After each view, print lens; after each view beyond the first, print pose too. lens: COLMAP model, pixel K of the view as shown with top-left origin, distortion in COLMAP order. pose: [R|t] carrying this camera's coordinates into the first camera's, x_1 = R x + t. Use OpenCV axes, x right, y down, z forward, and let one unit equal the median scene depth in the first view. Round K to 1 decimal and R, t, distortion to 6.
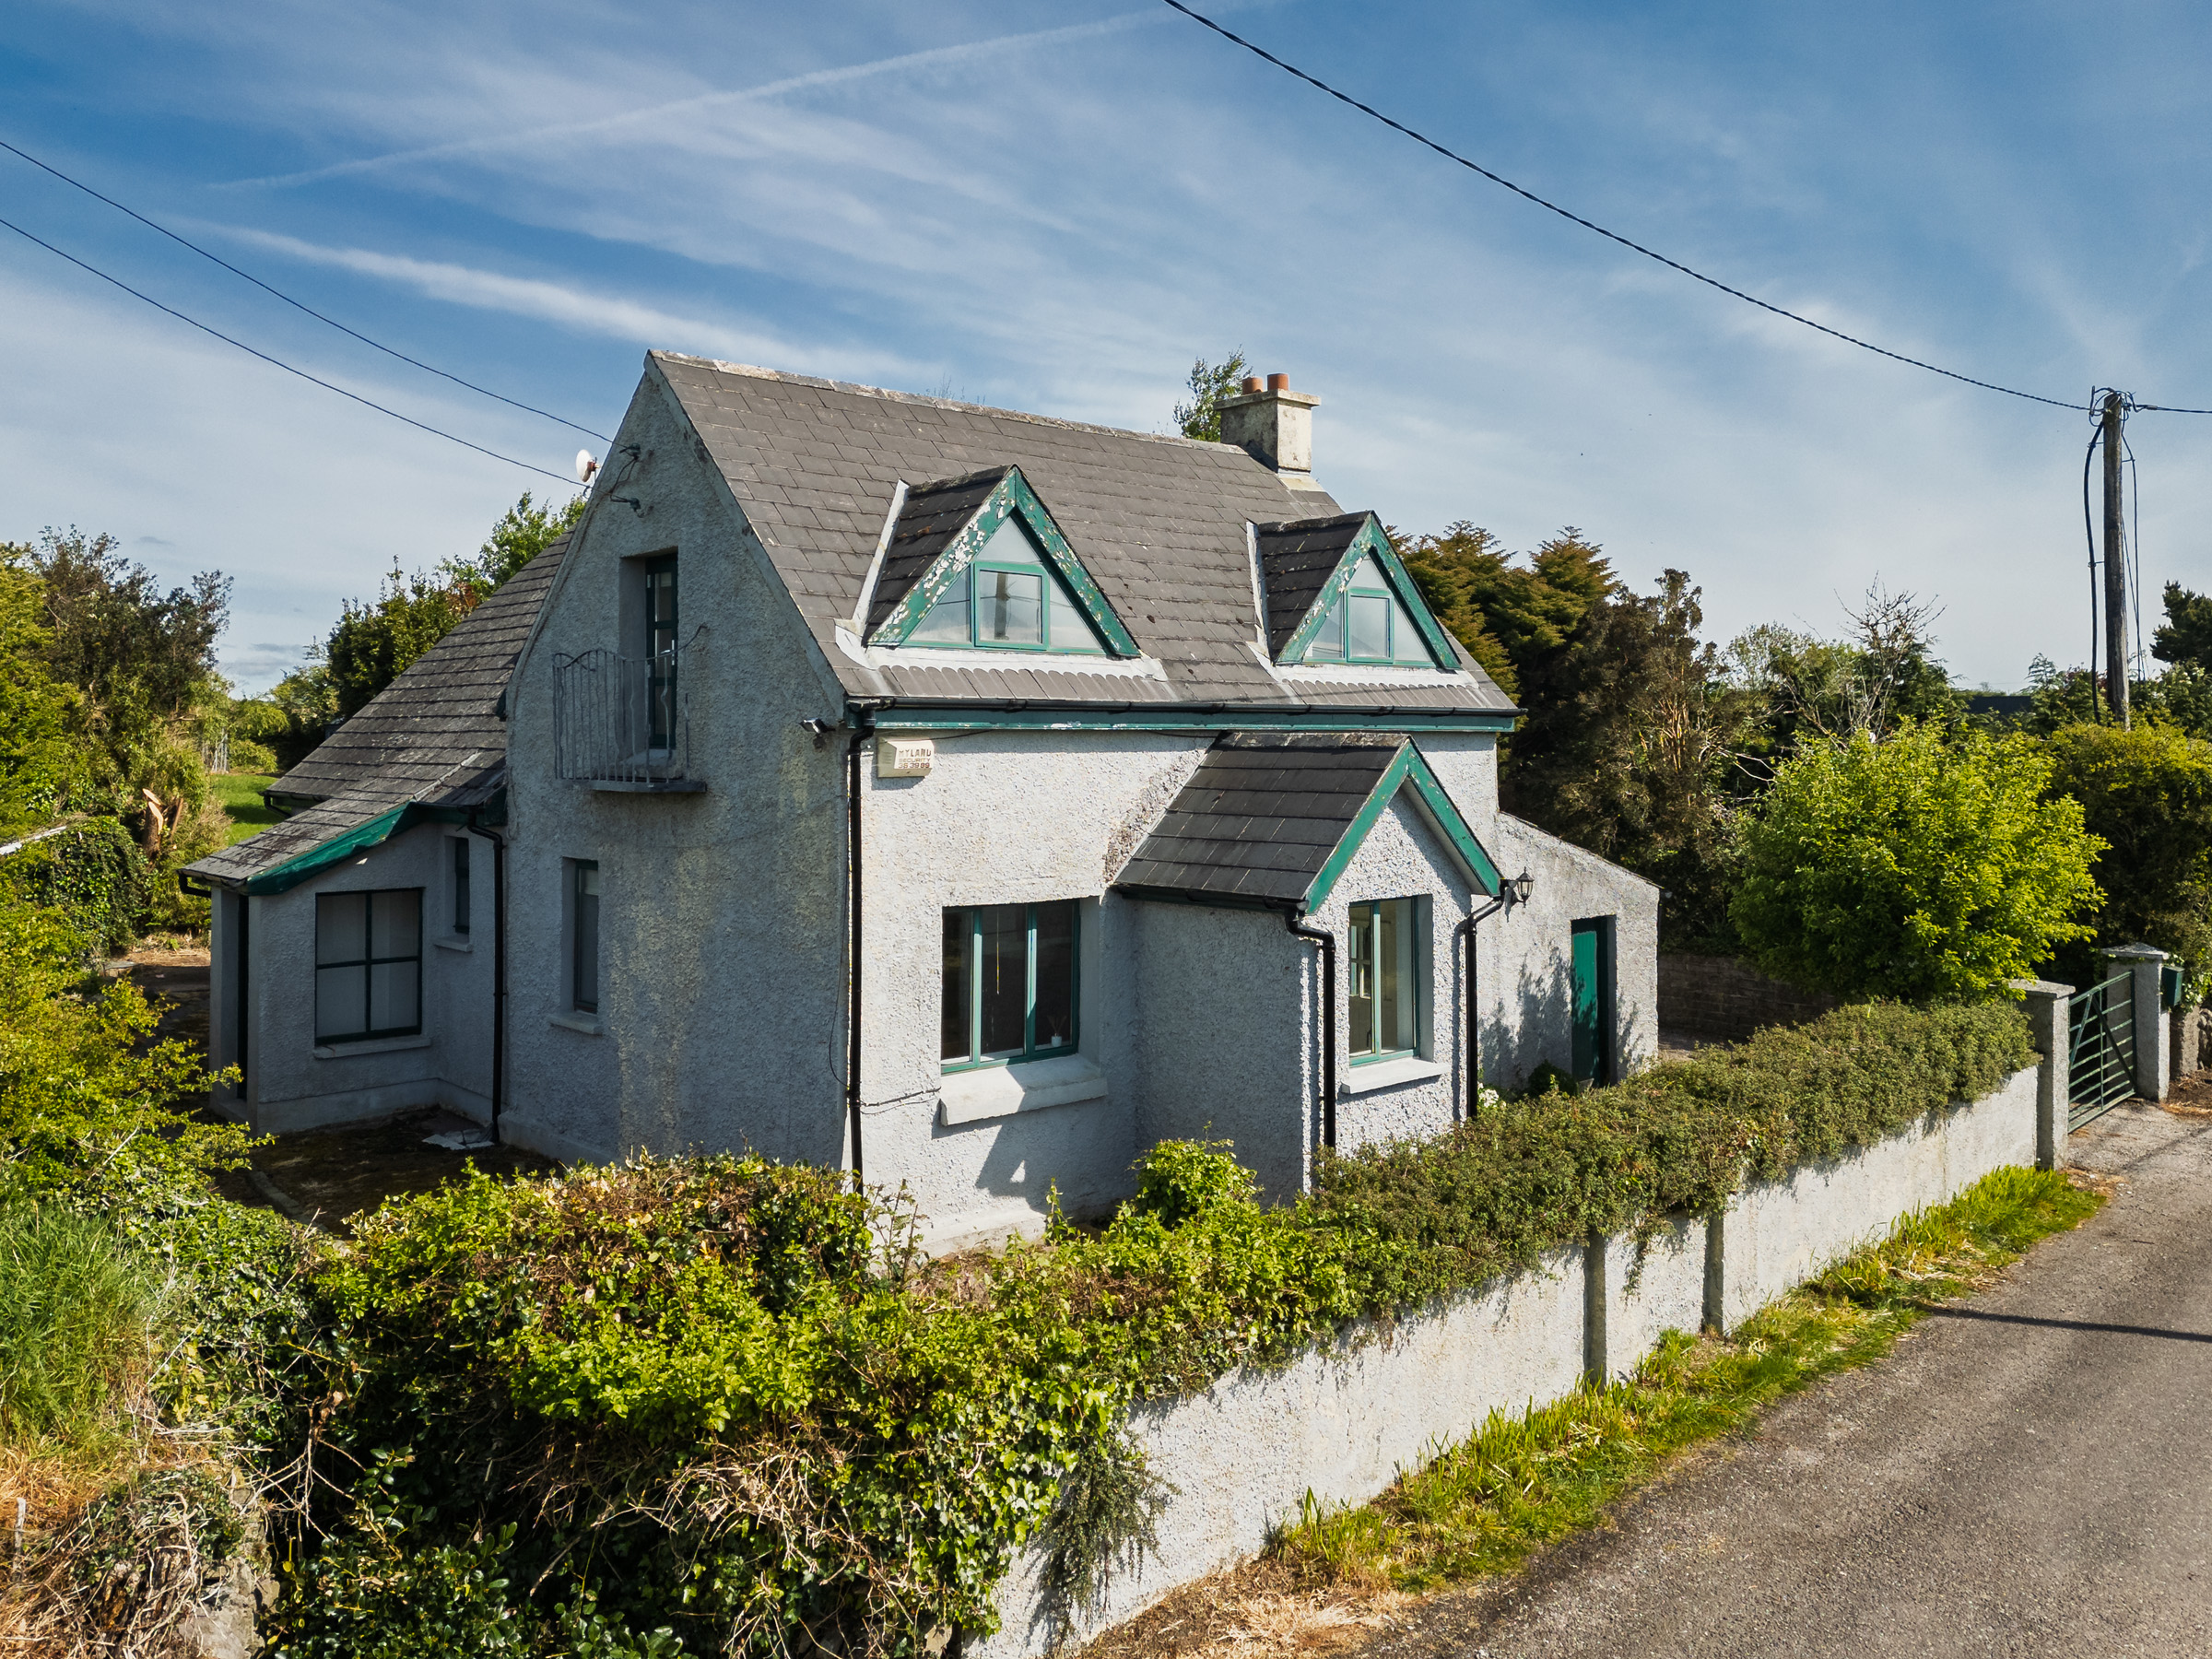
lens RADIAL K [[1490.5, 0, 1116.2], [0, 1490.5, 767.8], [0, 0, 1]] dist [0.063088, -0.055359]
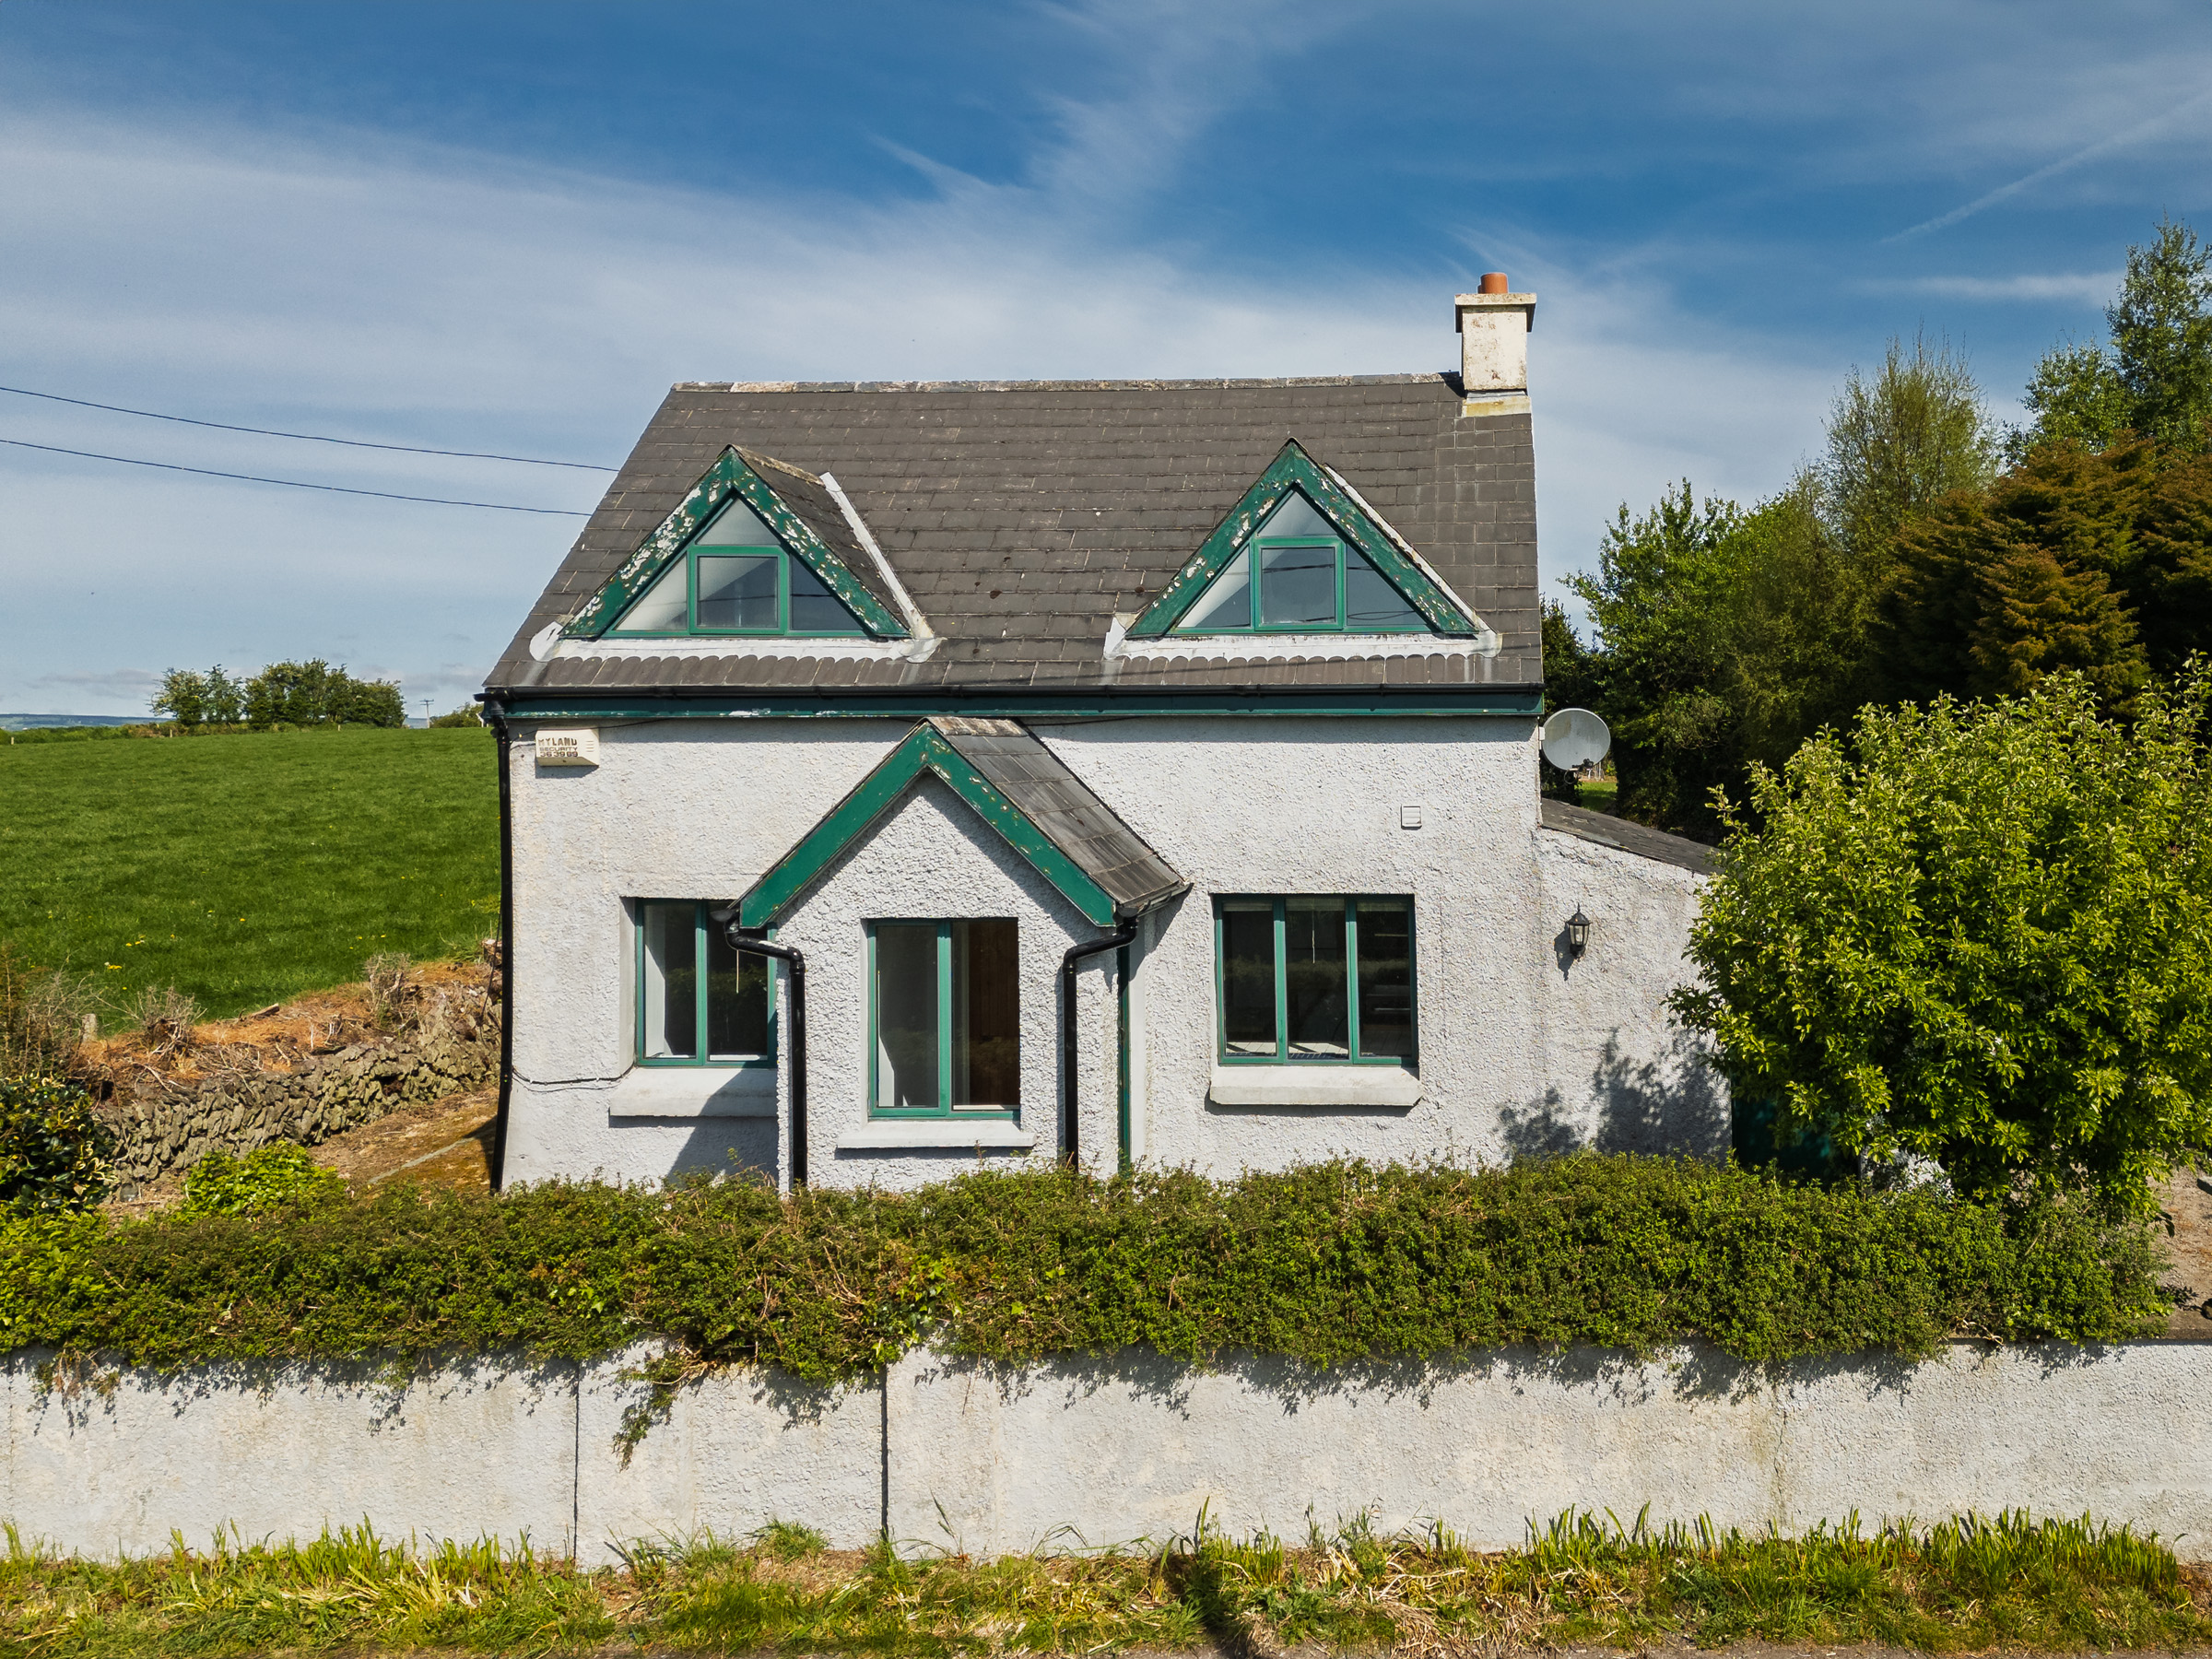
lens RADIAL K [[1530.8, 0, 1329.6], [0, 1530.8, 759.3], [0, 0, 1]] dist [0.070669, -0.064400]
pose [[0.766997, 0.000098, -0.641650, 0.875768], [-0.008248, 0.999919, -0.009708, 0.007037], [0.641597, 0.012738, 0.766936, 0.488527]]
